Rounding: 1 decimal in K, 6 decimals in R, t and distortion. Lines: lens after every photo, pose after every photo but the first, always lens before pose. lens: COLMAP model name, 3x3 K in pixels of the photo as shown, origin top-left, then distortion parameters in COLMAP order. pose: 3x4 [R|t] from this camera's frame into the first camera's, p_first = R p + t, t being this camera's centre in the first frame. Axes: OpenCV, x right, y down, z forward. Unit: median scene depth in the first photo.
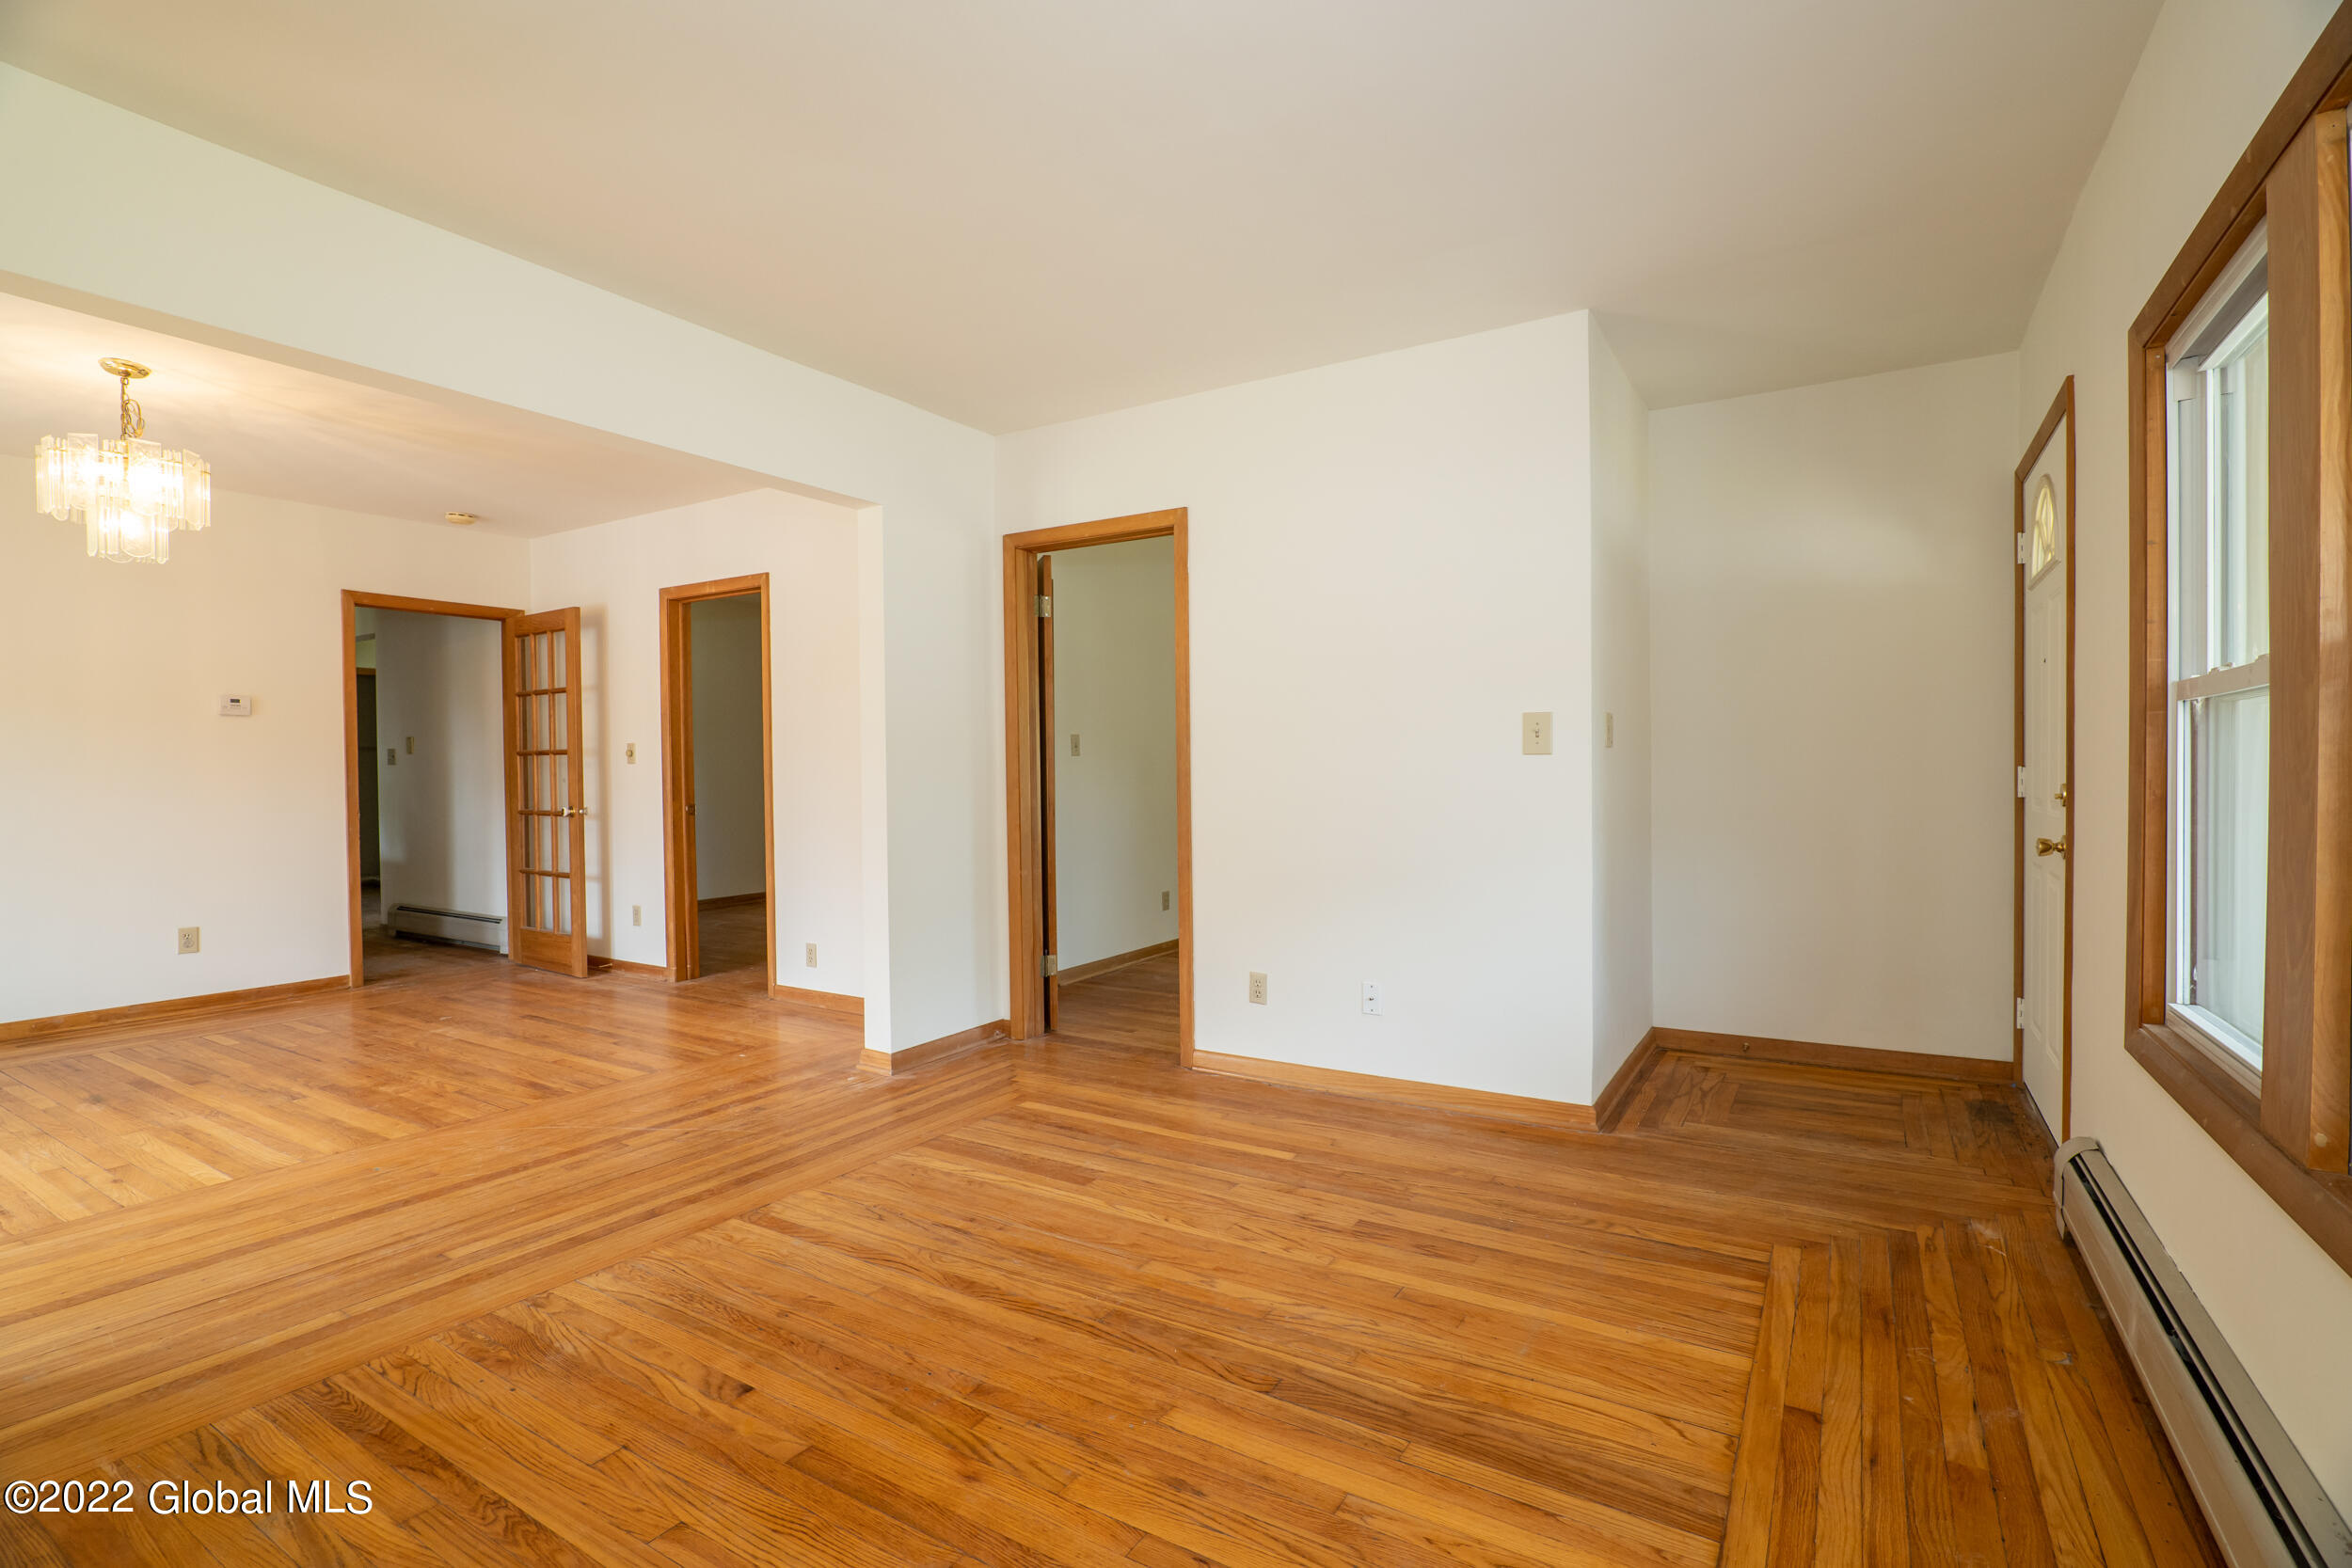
lens RADIAL K [[1090.3, 0, 1176.3], [0, 1090.3, 772.5], [0, 0, 1]] dist [-0.024881, 0.006085]
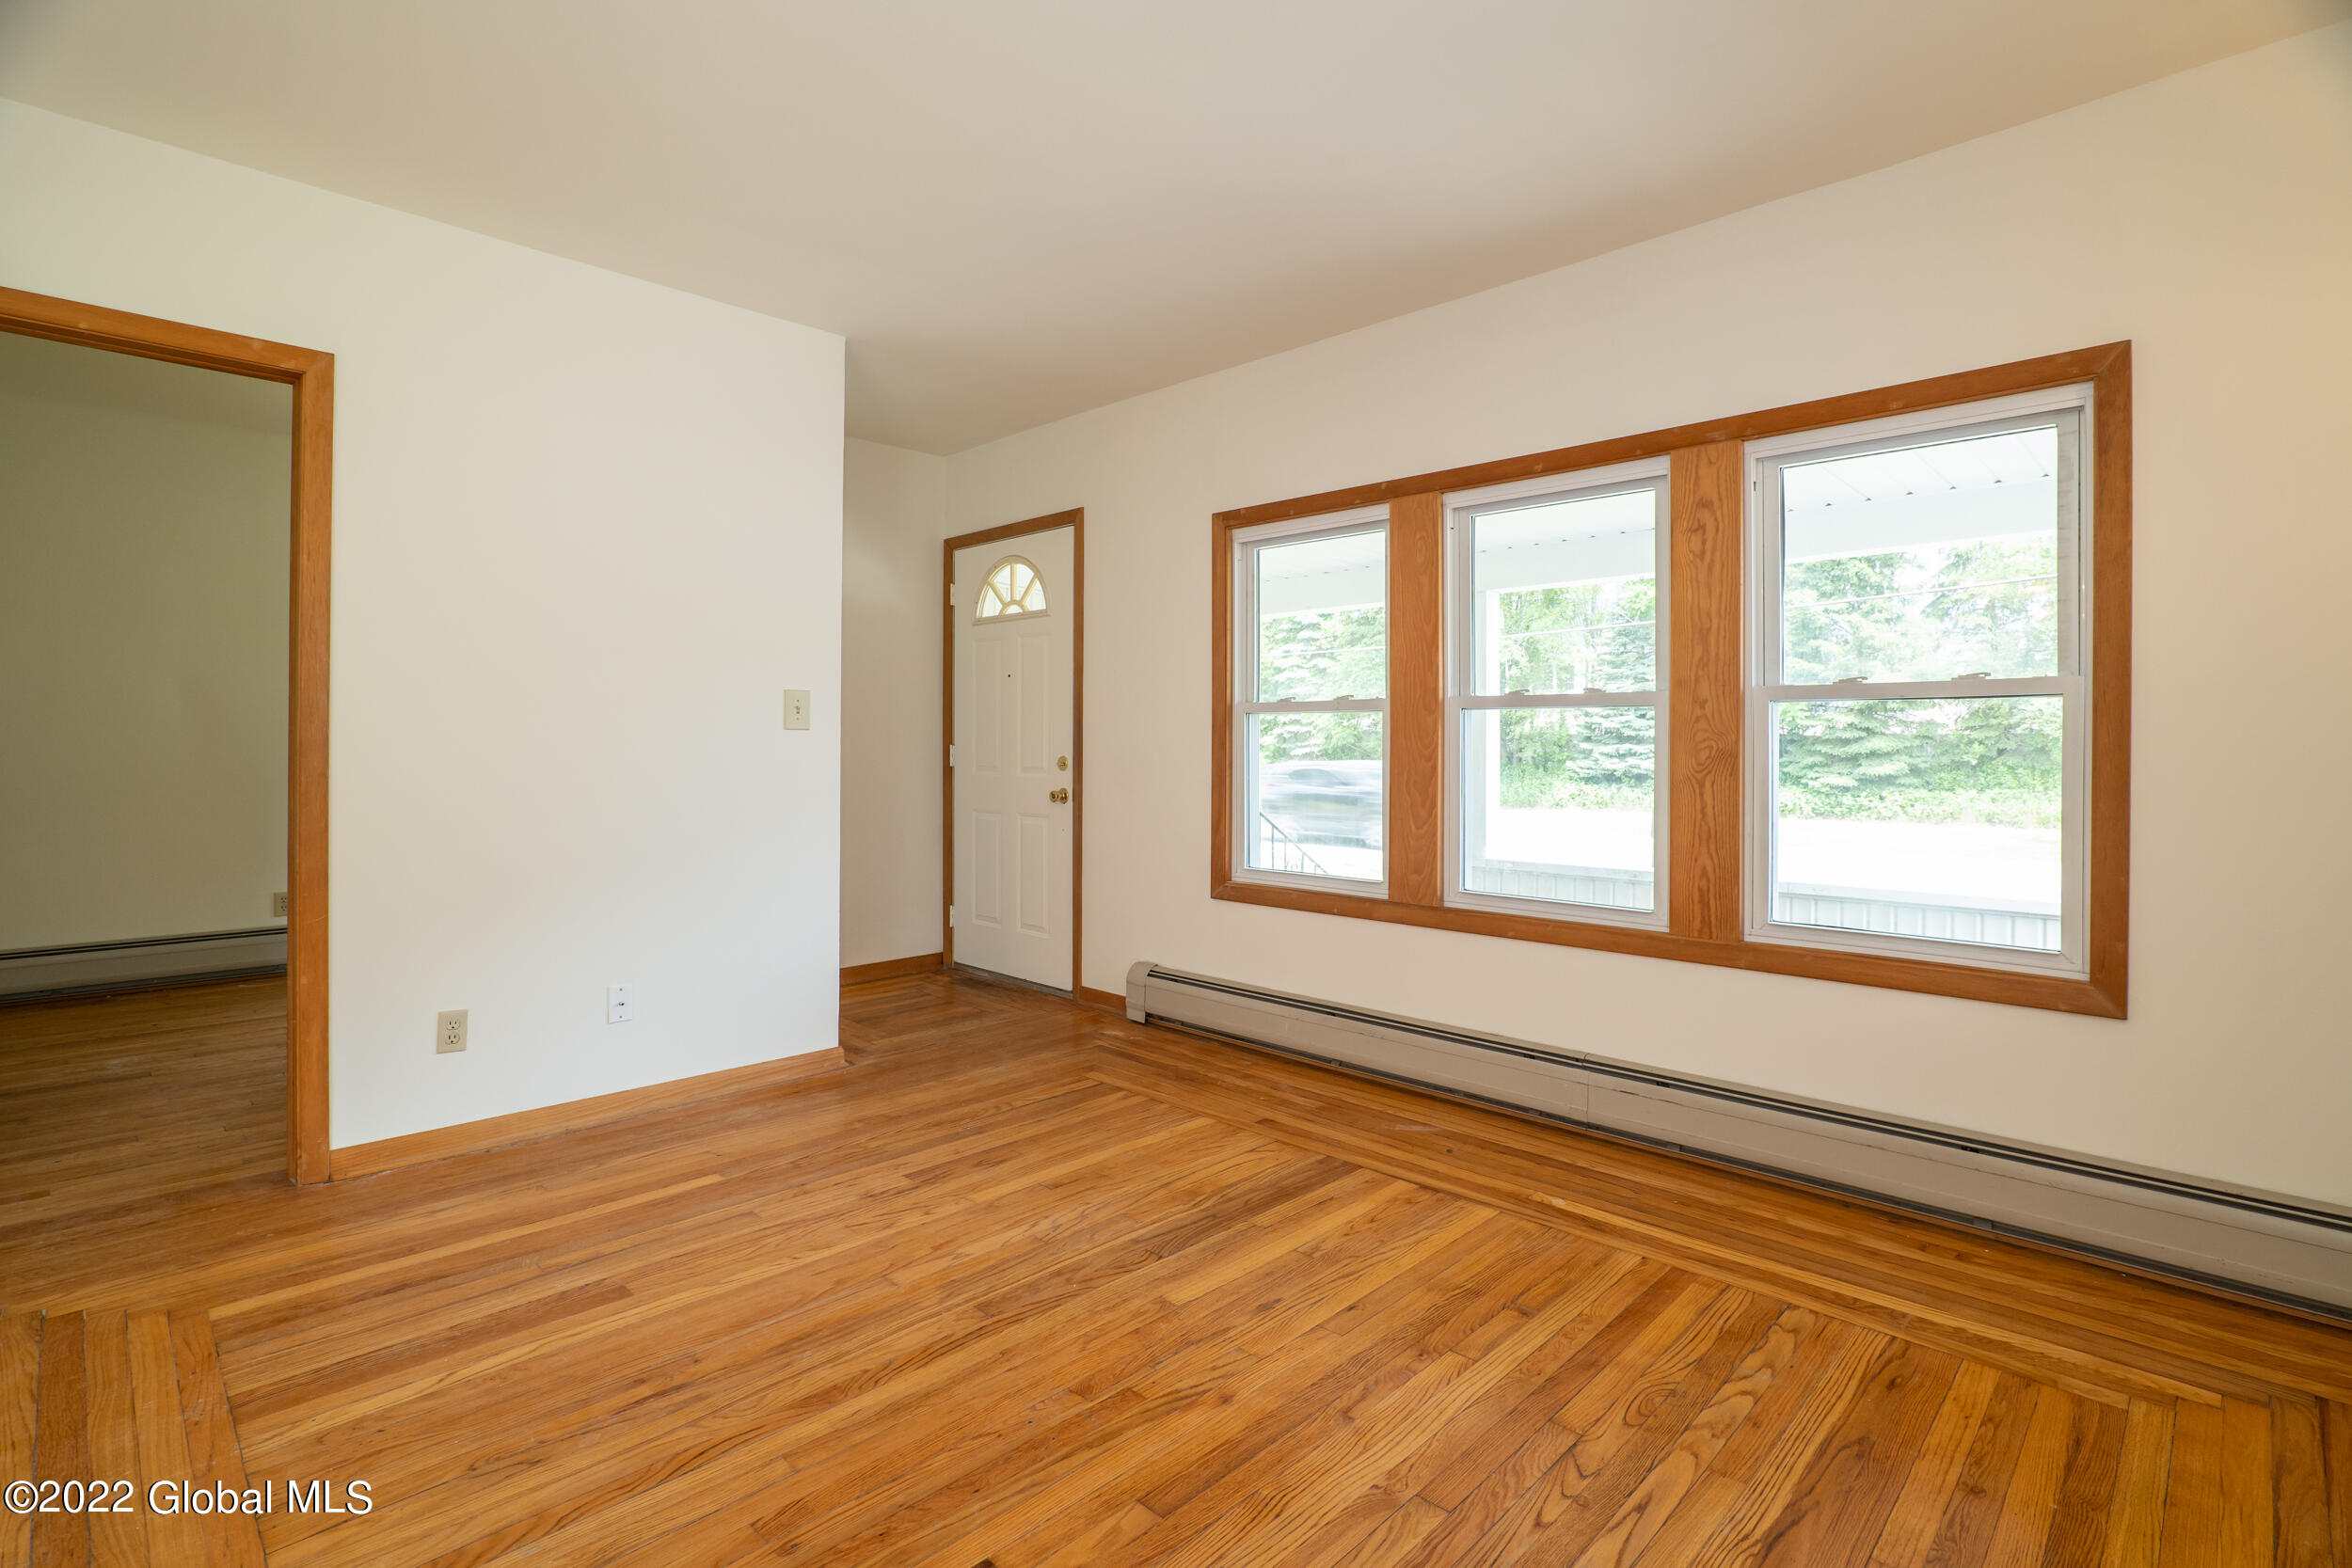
lens RADIAL K [[1107.4, 0, 1179.3], [0, 1107.4, 742.2], [0, 0, 1]] dist [-0.028151, 0.009550]
pose [[0.219773, 0.011633, 0.975482, -0.893744], [-0.006630, 0.999924, -0.010431, 0.006593], [-0.975528, -0.004175, 0.219834, 0.566025]]
